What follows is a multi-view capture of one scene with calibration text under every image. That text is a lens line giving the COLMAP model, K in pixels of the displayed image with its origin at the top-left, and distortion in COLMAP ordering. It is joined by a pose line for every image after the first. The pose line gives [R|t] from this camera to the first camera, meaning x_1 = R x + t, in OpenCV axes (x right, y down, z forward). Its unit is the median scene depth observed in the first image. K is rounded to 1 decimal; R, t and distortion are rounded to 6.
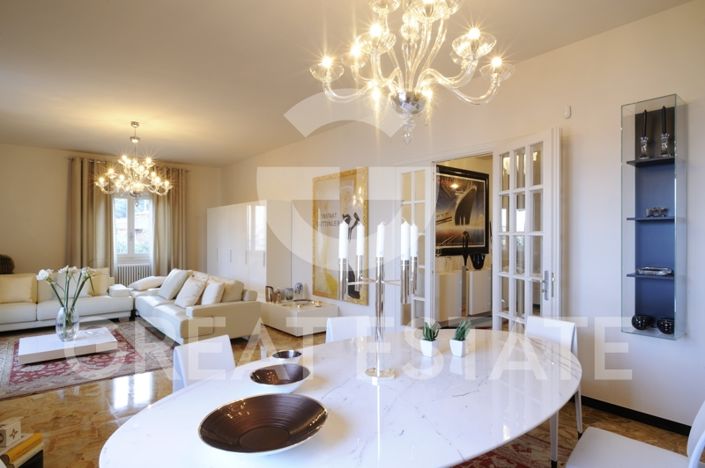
lens RADIAL K [[397.1, 0, 355.5], [0, 397.1, 236.7], [0, 0, 1]] dist [0.003641, 0.001639]
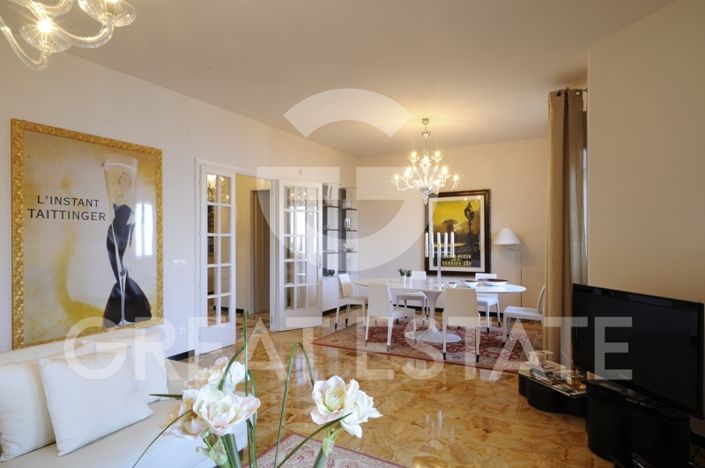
lens RADIAL K [[397.1, 0, 355.5], [0, 397.1, 236.7], [0, 0, 1]] dist [0.003641, 0.001639]
pose [[-0.371487, 0.002066, 0.928436, -0.849953], [0.005375, 0.999986, -0.000075, 0.001384], [-0.928423, 0.004962, -0.371493, 0.925842]]
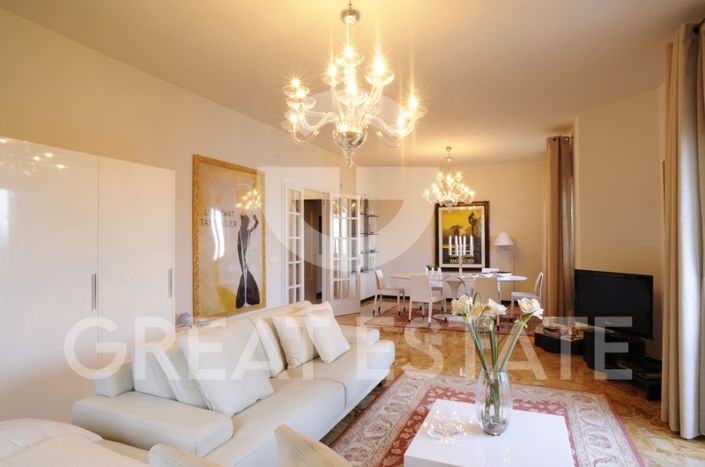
lens RADIAL K [[407.3, 0, 362.3], [0, 407.3, 233.9], [0, 0, 1]] dist [-0.031114, 0.000606]
pose [[-0.479051, 0.014835, 0.877662, -1.001524], [0.006320, 0.999890, -0.013451, 0.001331], [-0.877765, -0.000898, -0.479091, 1.267740]]
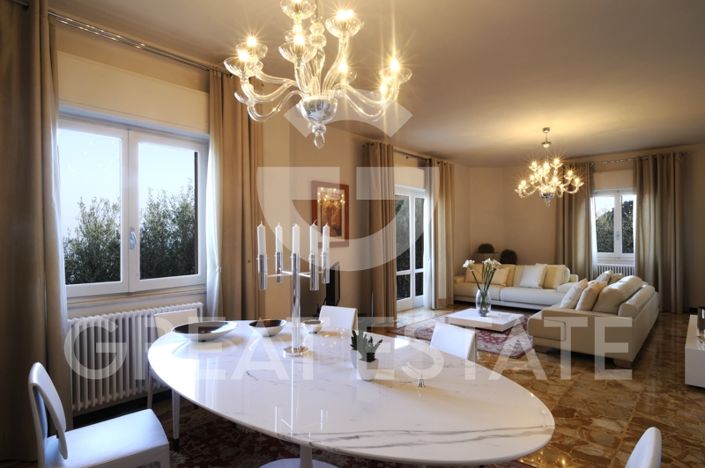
lens RADIAL K [[383.3, 0, 360.4], [0, 383.3, 237.7], [0, 0, 1]] dist [0.003646, 0.000986]
pose [[0.164906, -0.002600, -0.986306, 0.394489], [-0.000176, 0.999996, -0.002665, 0.008656], [0.986309, 0.000613, 0.164905, 0.359594]]
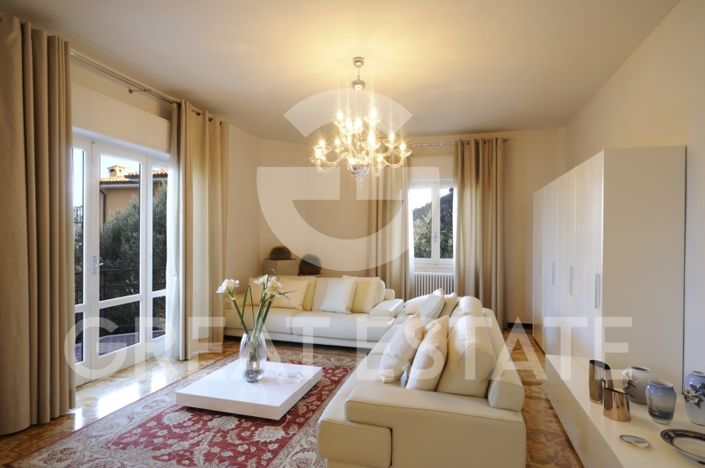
lens RADIAL K [[387.9, 0, 351.4], [0, 387.9, 238.3], [0, 0, 1]] dist [-0.000355, -0.000812]
pose [[0.567615, 0.007046, -0.823264, -0.044770], [-0.011389, 0.999935, 0.000706, 0.002685], [0.823215, 0.008975, 0.567658, 0.670979]]
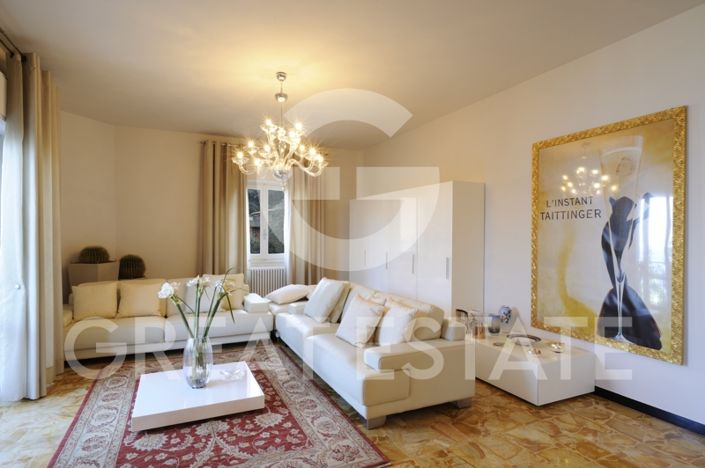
lens RADIAL K [[387.9, 0, 351.4], [0, 387.9, 238.3], [0, 0, 1]] dist [-0.000355, -0.000812]
pose [[0.967954, 0.005752, -0.251060, -0.271750], [-0.004497, 0.999974, 0.005574, 0.002066], [0.251086, -0.004267, 0.967955, 0.379210]]
